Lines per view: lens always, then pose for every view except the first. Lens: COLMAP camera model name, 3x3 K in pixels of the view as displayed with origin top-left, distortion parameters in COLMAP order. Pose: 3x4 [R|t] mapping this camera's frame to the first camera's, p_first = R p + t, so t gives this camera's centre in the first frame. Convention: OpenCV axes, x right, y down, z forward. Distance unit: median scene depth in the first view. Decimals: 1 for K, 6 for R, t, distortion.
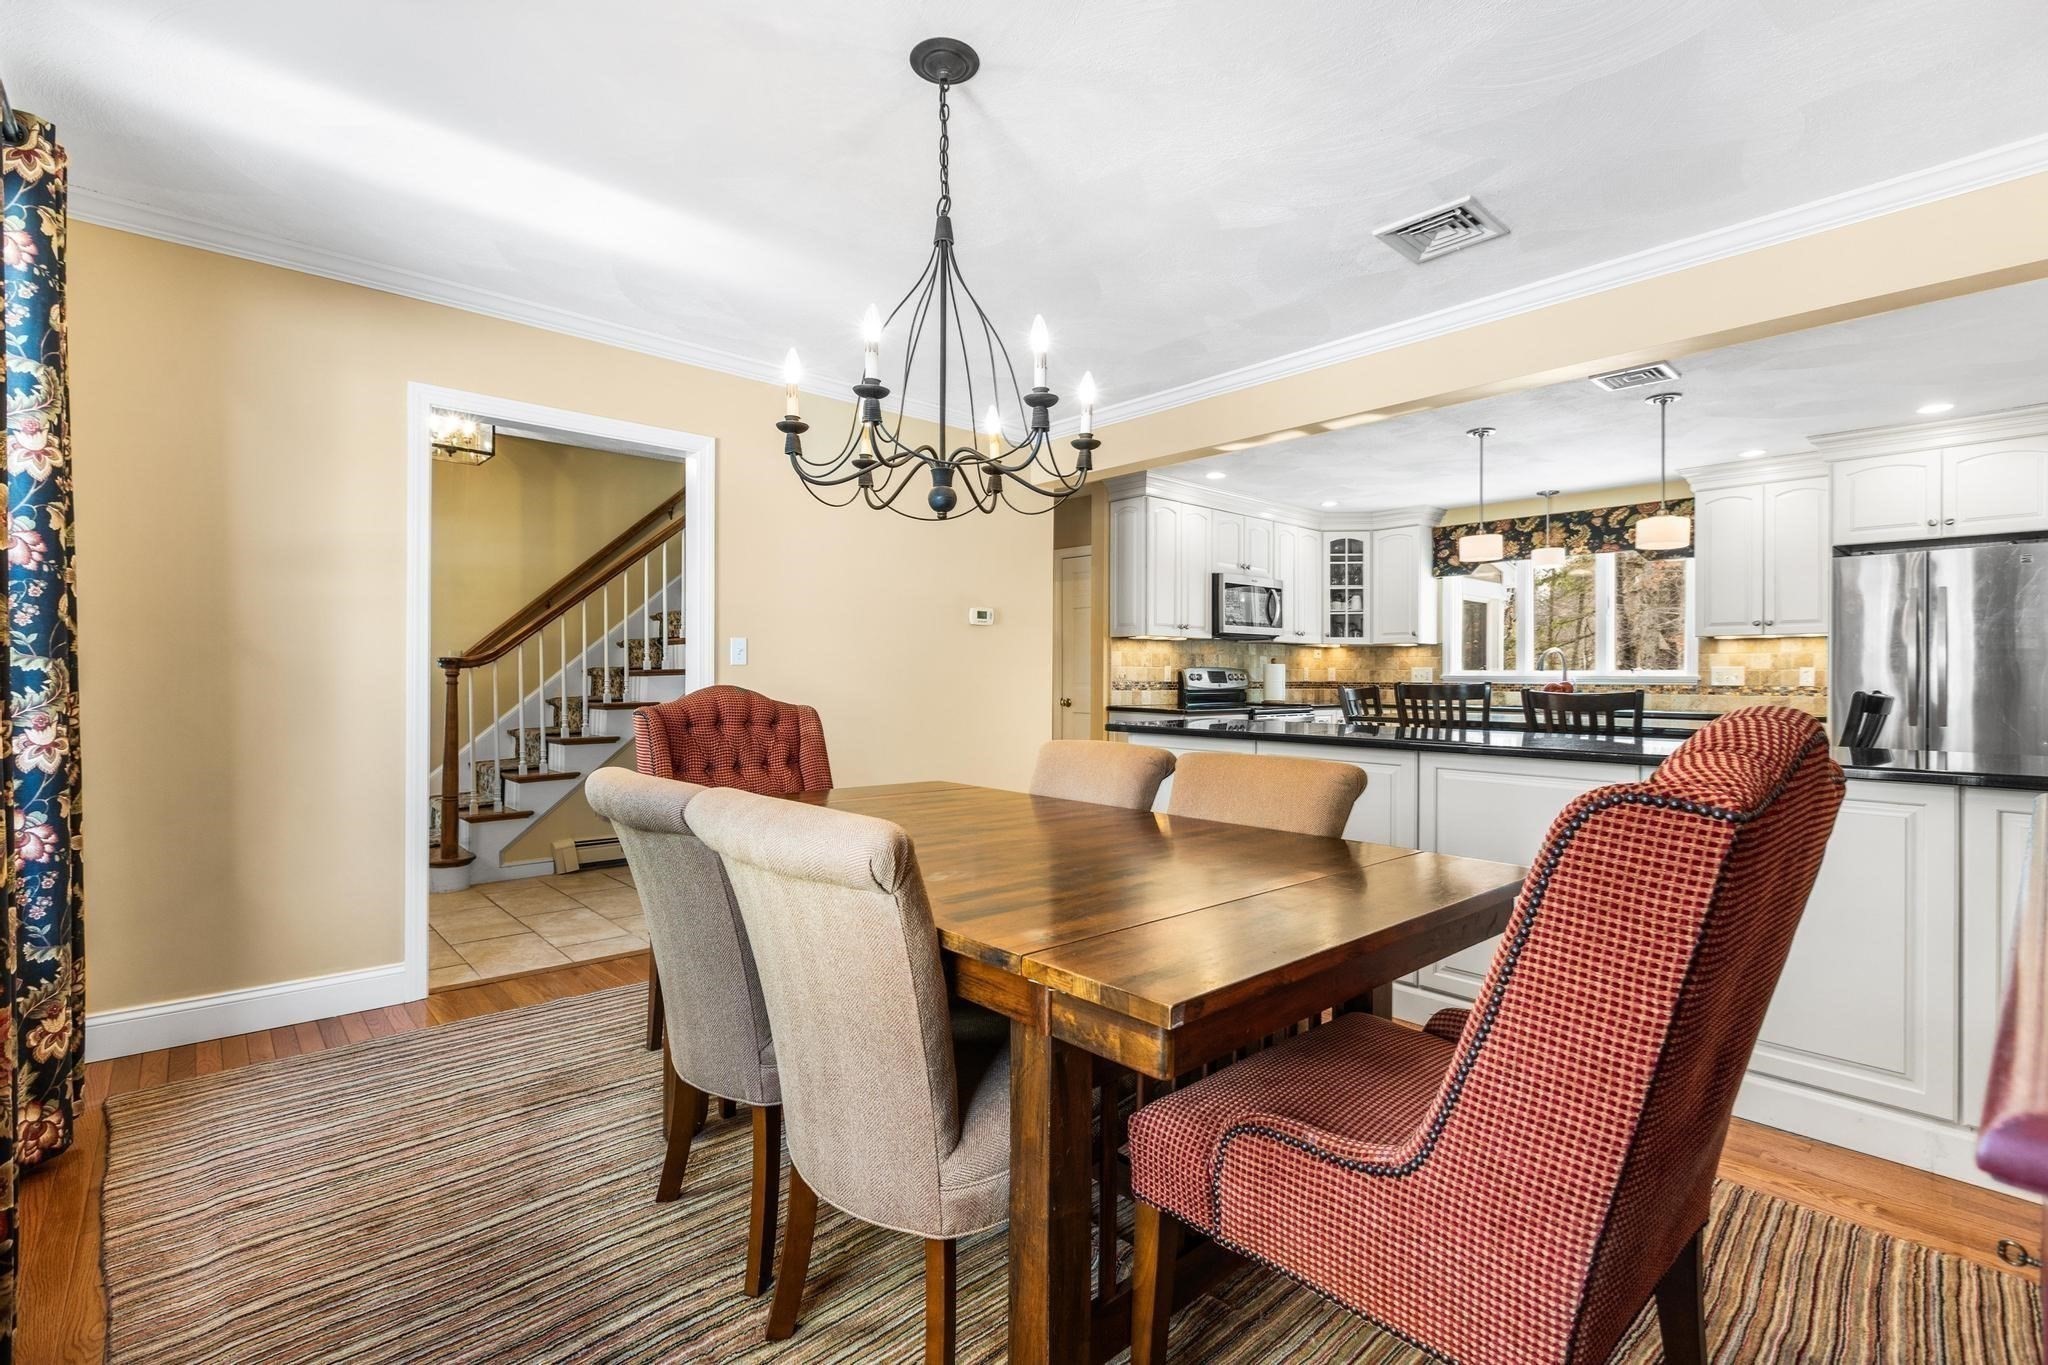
lens RADIAL K [[926.6, 0, 1035.0], [0, 926.6, 671.8], [0, 0, 1]] dist [-0.001427, 0.000697]
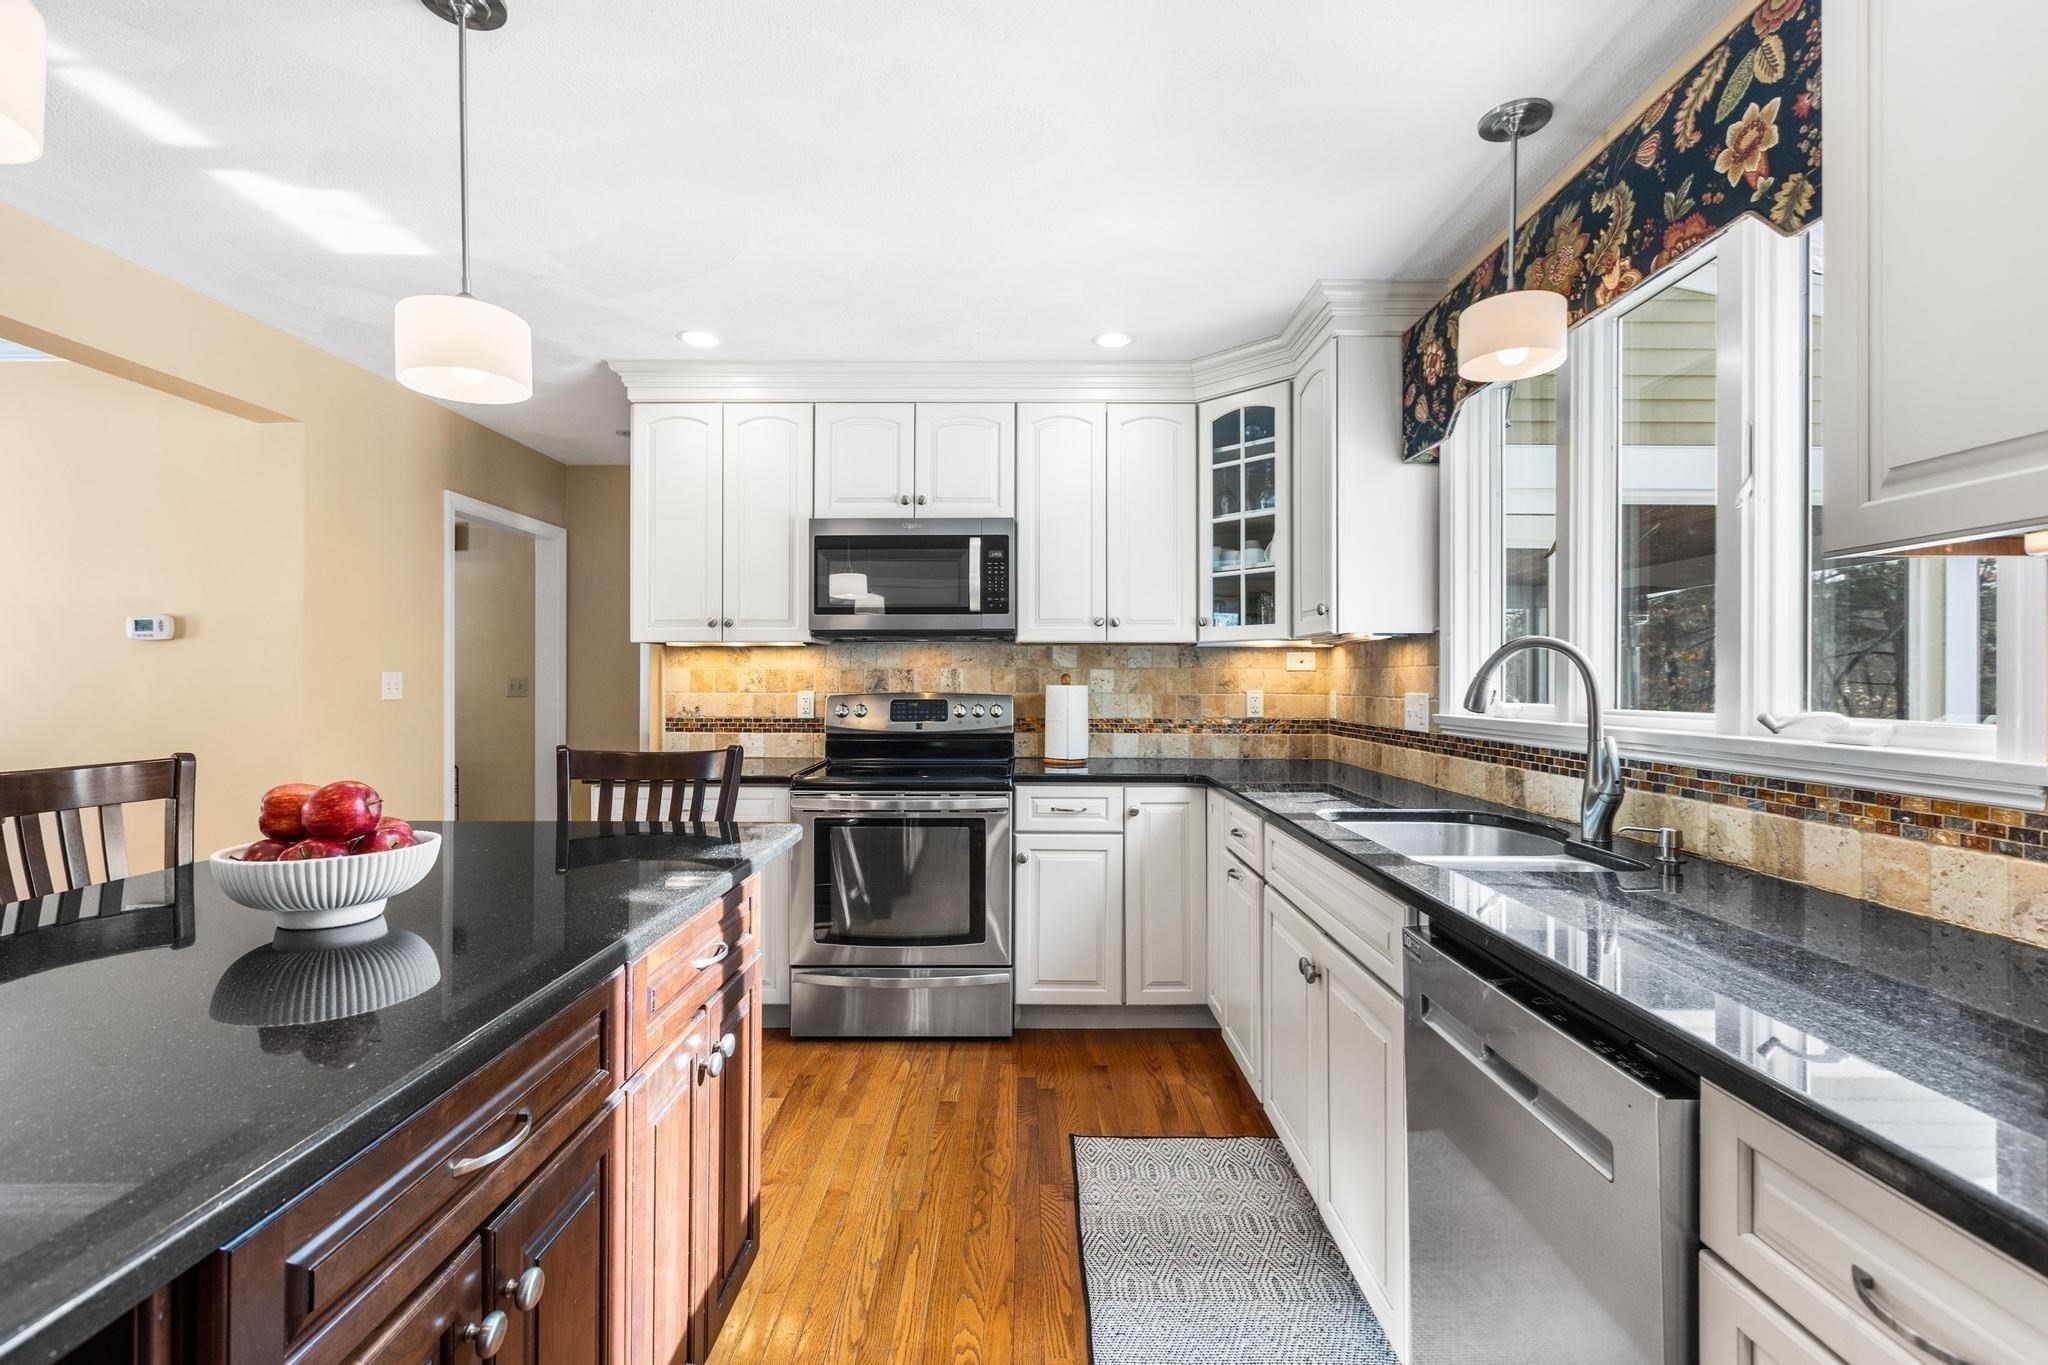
lens RADIAL K [[926.6, 0, 1013.9], [0, 926.6, 675.2], [0, 0, 1]] dist [-0.001427, 0.000697]
pose [[0.738067, -0.007775, -0.674683, 0.603557], [0.005587, 0.999970, -0.005412, -0.011667], [0.674704, 0.000225, 0.738088, 0.633998]]
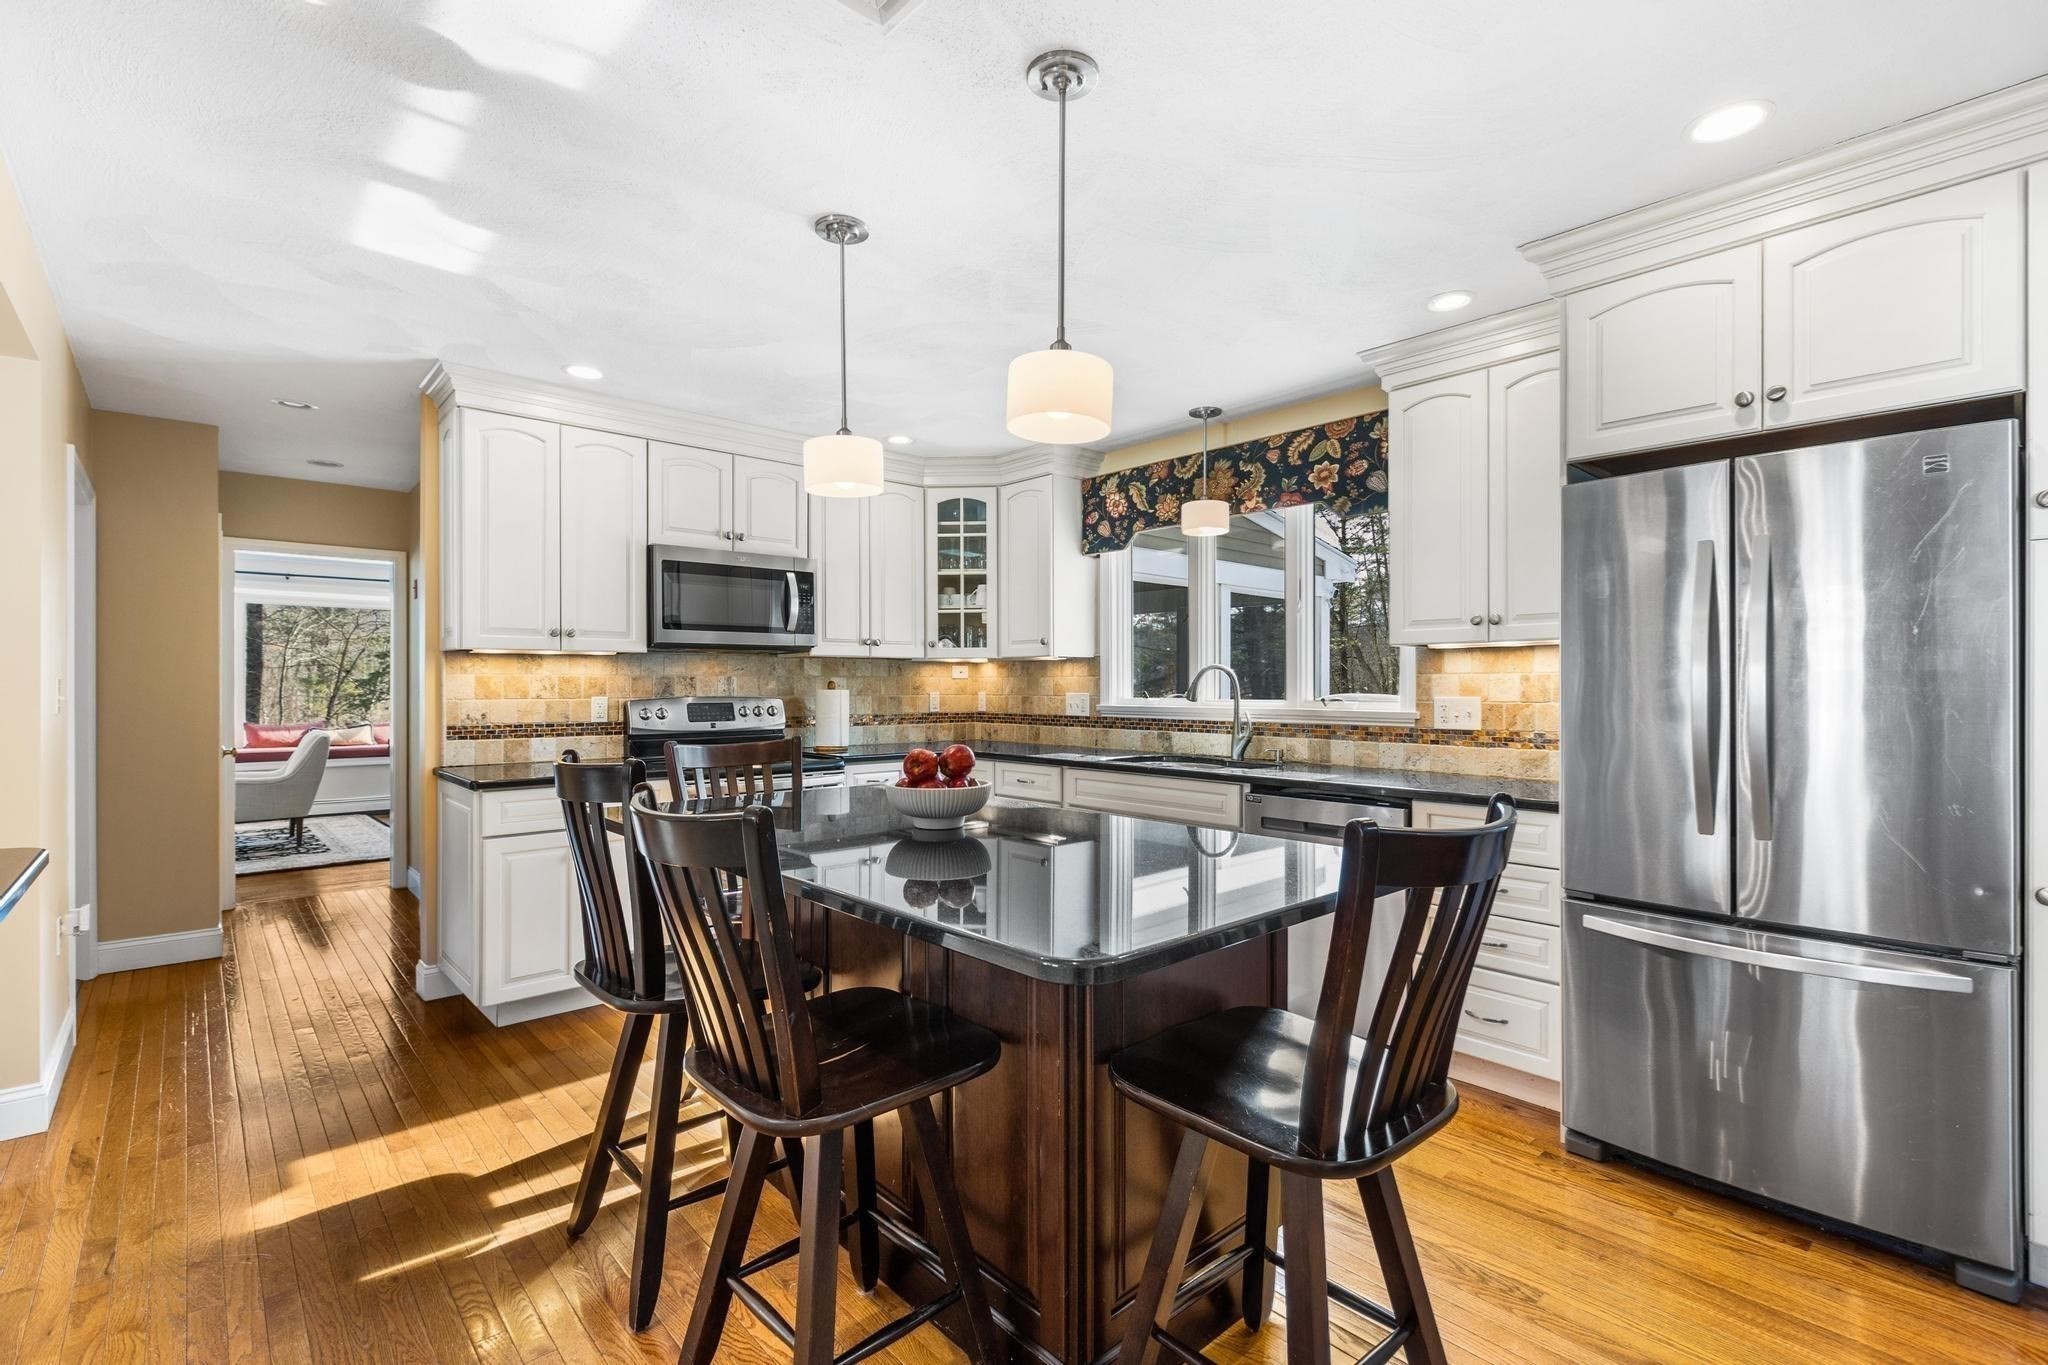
lens RADIAL K [[926.6, 0, 1031.3], [0, 926.6, 683.8], [0, 0, 1]] dist [-0.001427, 0.000697]
pose [[0.999966, -0.006372, 0.005161, 0.412037], [0.006344, 0.999965, 0.005377, -0.015674], [-0.005195, -0.005344, 0.999972, 0.363592]]
